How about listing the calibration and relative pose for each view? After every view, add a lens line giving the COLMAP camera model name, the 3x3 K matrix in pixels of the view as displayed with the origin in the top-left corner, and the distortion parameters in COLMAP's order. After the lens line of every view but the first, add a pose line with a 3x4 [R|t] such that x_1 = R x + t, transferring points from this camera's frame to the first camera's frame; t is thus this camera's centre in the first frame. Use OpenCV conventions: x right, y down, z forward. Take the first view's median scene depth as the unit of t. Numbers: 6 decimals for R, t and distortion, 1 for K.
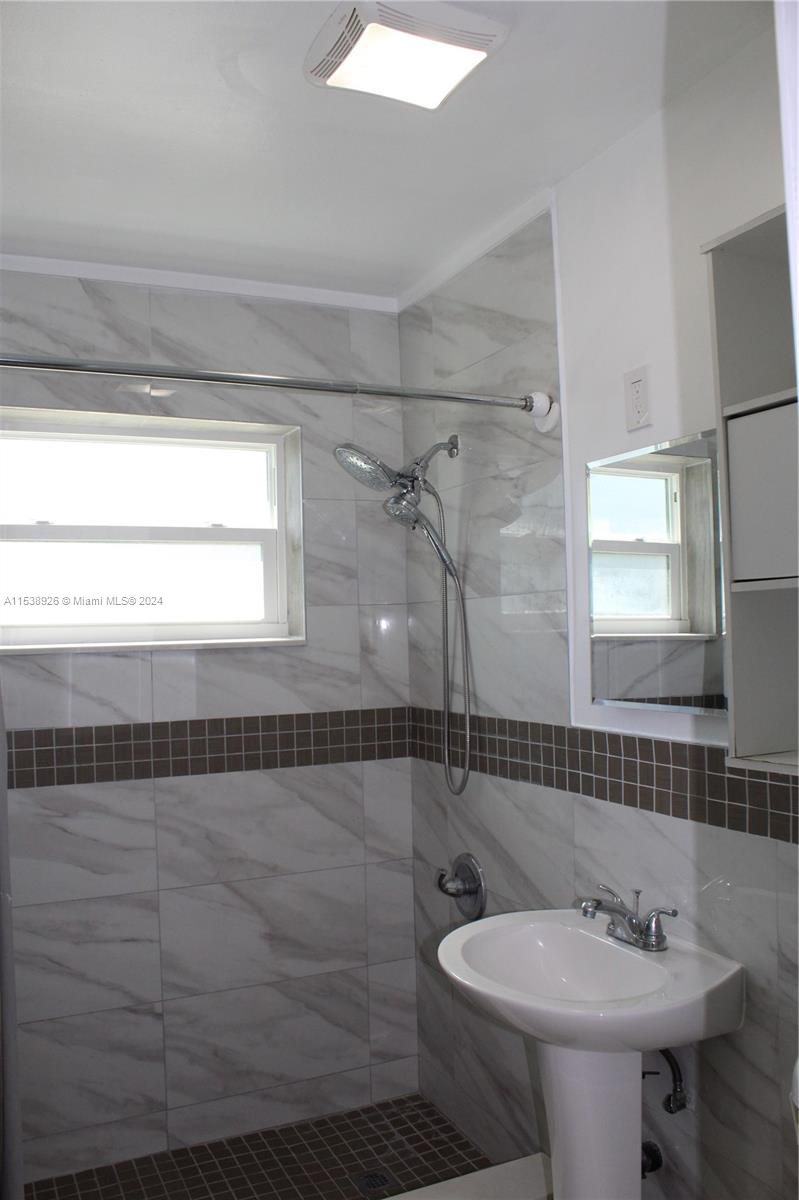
lens RADIAL K [[993.3, 0, 399.5], [0, 993.3, 600.0], [0, 0, 1]] dist [-0.158313, 0.137129]
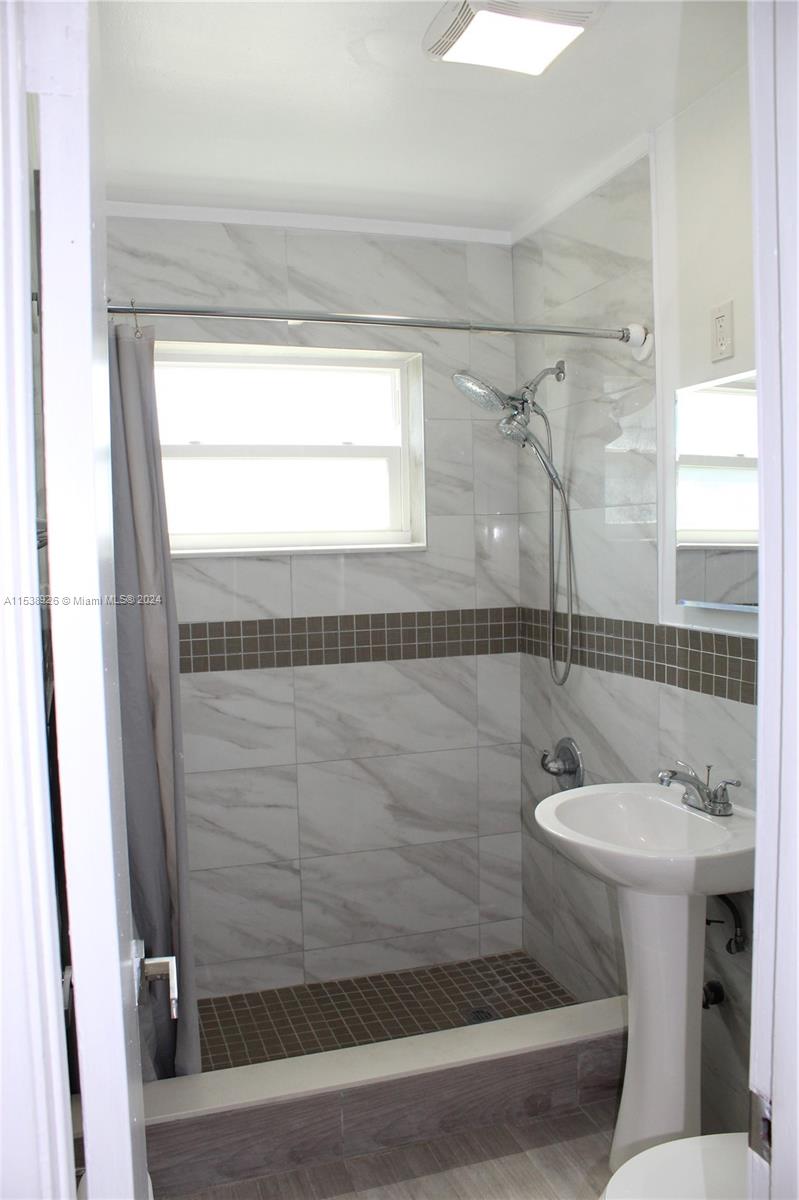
lens RADIAL K [[993.3, 0, 399.5], [0, 993.3, 600.0], [0, 0, 1]] dist [-0.158313, 0.137129]
pose [[0.992540, 0.011533, -0.121375, 0.012542], [-0.000237, 0.995696, 0.092679, -0.003216], [0.121921, -0.091959, 0.988271, -0.123529]]
